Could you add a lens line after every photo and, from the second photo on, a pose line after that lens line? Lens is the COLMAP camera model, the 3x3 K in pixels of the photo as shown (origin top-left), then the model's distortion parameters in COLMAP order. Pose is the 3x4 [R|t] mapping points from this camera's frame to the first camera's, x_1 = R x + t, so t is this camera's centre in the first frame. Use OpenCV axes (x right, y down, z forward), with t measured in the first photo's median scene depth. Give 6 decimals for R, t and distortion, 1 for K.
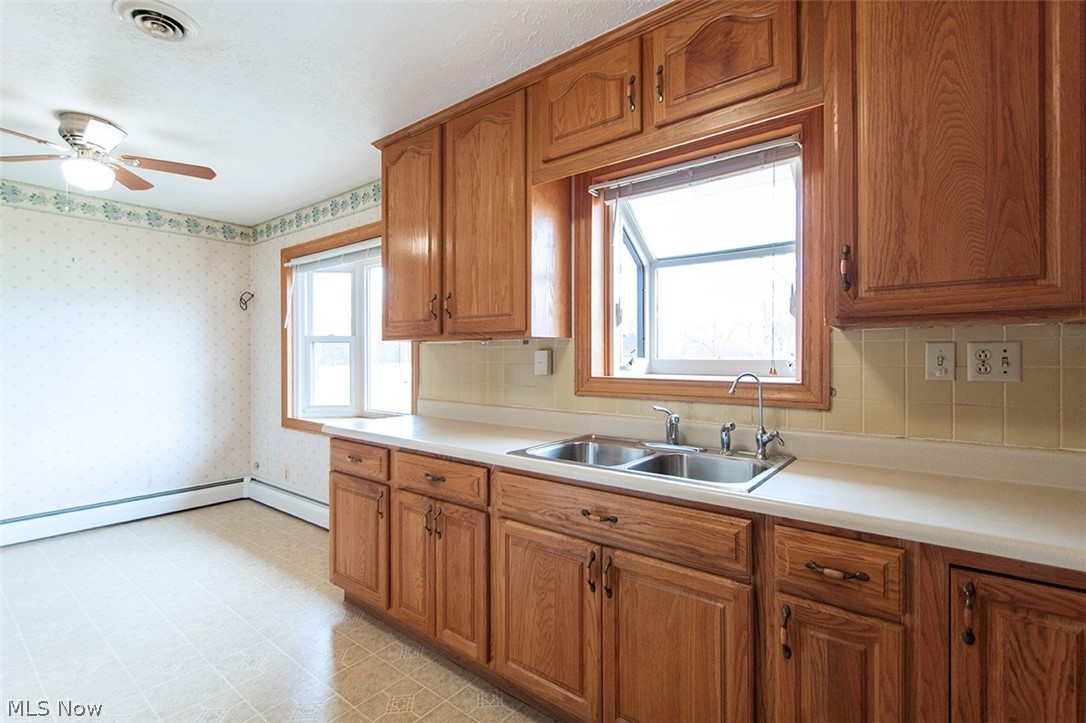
lens RADIAL K [[488.9, 0, 542.8], [0, 488.9, 355.3], [0, 0, 1]] dist [-0.003158, -0.000085]
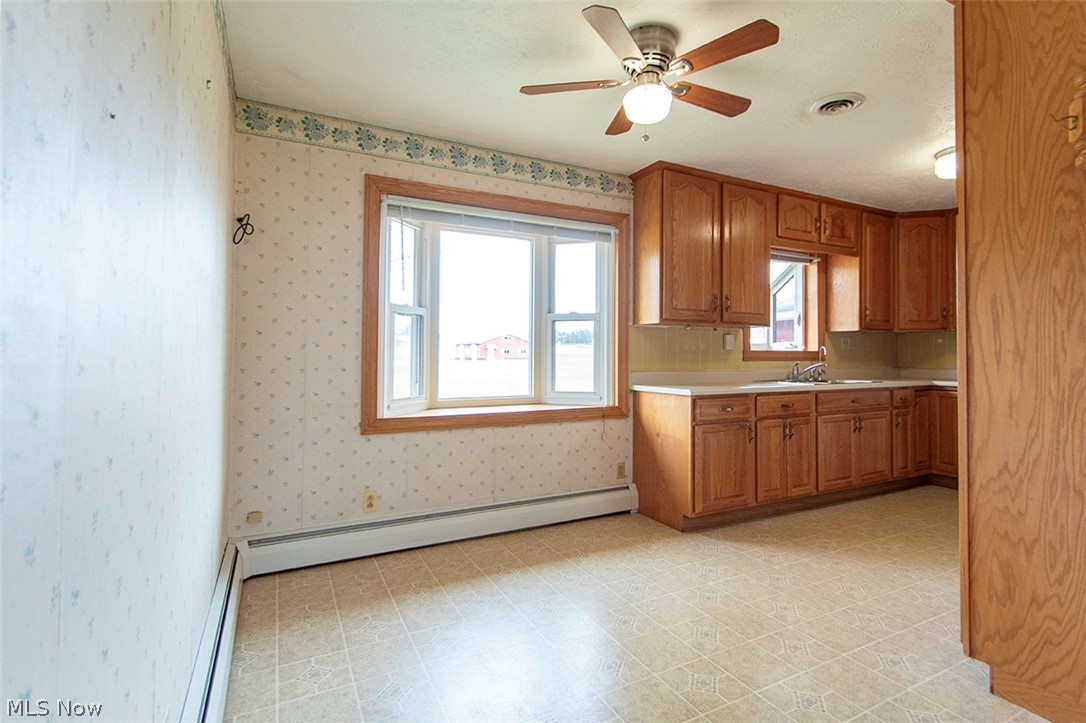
lens RADIAL K [[519.5, 0, 533.0], [0, 519.5, 340.5], [0, 0, 1]] dist [0.007793, 0.000094]
pose [[0.433639, 0.024707, 0.900748, -1.532783], [-0.007114, 0.999687, -0.023996, 0.046284], [-0.901059, 0.003998, 0.433679, 0.670688]]
